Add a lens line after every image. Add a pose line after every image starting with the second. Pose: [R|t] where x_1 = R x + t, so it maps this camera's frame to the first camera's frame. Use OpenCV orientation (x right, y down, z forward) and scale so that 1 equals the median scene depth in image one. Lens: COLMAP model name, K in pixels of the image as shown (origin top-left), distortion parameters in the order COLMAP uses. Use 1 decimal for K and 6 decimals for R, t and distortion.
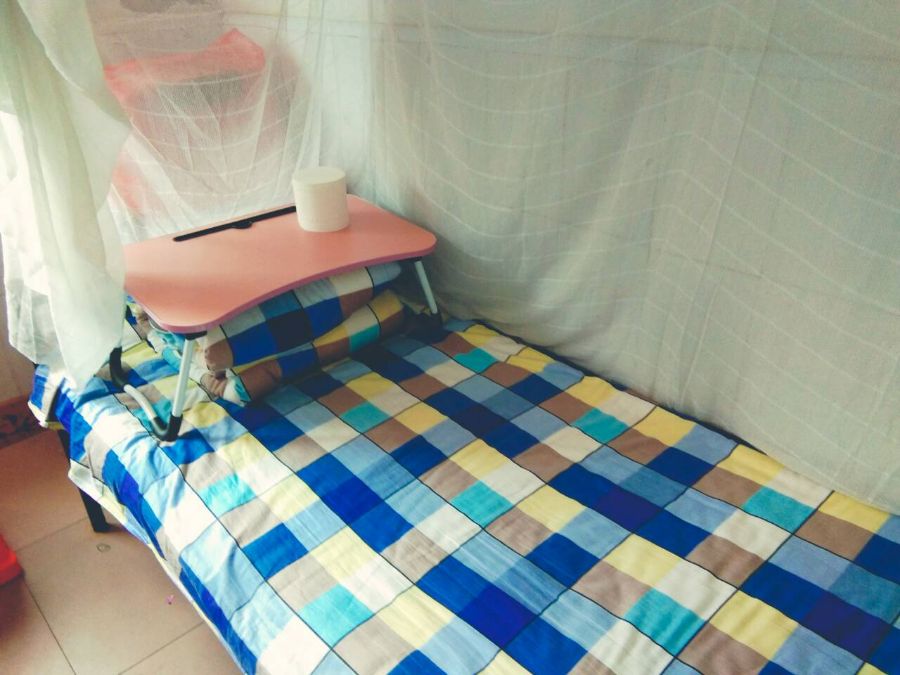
lens RADIAL K [[753.1, 0, 448.7], [0, 753.1, 335.1], [0, 0, 1]] dist [-0.003231, -0.006714]
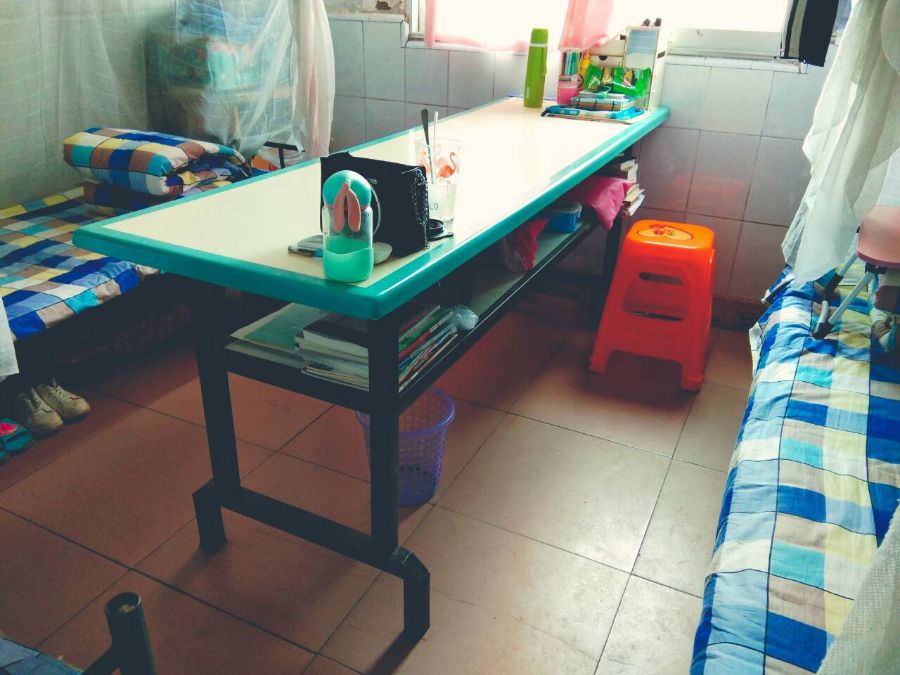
lens RADIAL K [[753.1, 0, 450.7], [0, 753.1, 338.1], [0, 0, 1]] dist [-0.003231, -0.006714]
pose [[0.394345, 0.463758, -0.793360, 0.437946], [-0.461737, 0.846423, 0.265267, 0.086093], [0.794538, 0.261717, 0.547917, -0.248878]]
